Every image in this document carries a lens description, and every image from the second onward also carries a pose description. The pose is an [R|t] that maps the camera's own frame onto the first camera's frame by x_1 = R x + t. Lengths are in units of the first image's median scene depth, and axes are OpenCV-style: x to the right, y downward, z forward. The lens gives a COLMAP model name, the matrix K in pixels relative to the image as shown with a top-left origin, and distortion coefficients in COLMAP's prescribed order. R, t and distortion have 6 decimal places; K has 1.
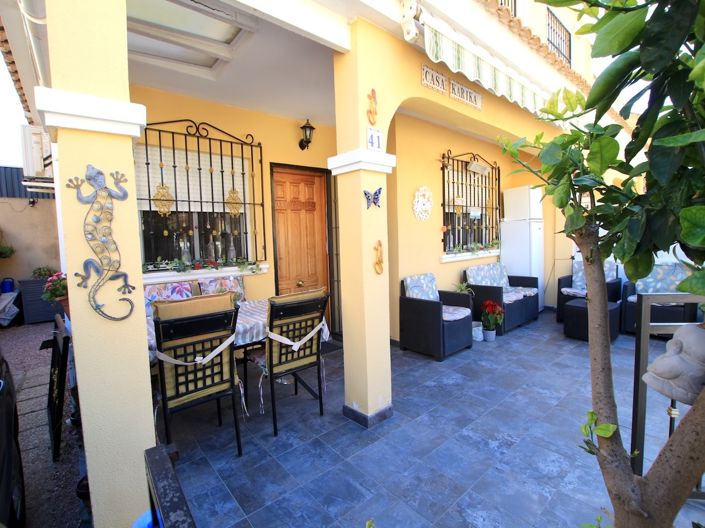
lens RADIAL K [[333.9, 0, 356.4], [0, 333.9, 254.1], [0, 0, 1]] dist [-0.018292, 0.000255]
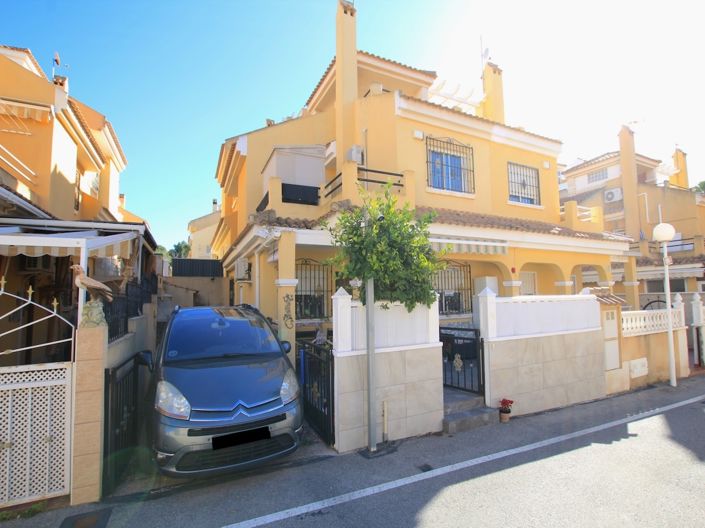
lens RADIAL K [[333.9, 0, 356.4], [0, 333.9, 254.1], [0, 0, 1]] dist [-0.018292, 0.000255]
pose [[0.967572, -0.014830, -0.252161, 0.548543], [-0.029277, 0.984963, -0.170268, -0.020591], [0.250894, 0.172129, 0.952588, -1.380444]]
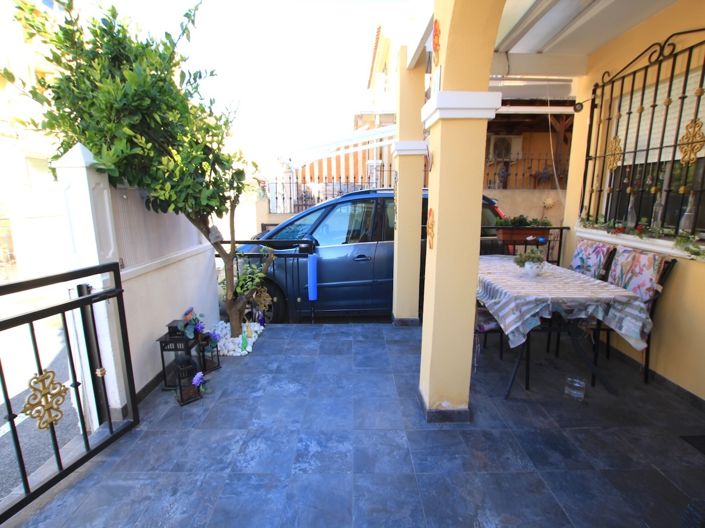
lens RADIAL K [[333.9, 0, 356.4], [0, 333.9, 254.1], [0, 0, 1]] dist [-0.018292, 0.000255]
pose [[-0.650380, 0.160624, -0.742432, 0.647421], [-0.013118, 0.974867, 0.222403, -0.090623], [0.759496, 0.154385, -0.631927, 1.107561]]
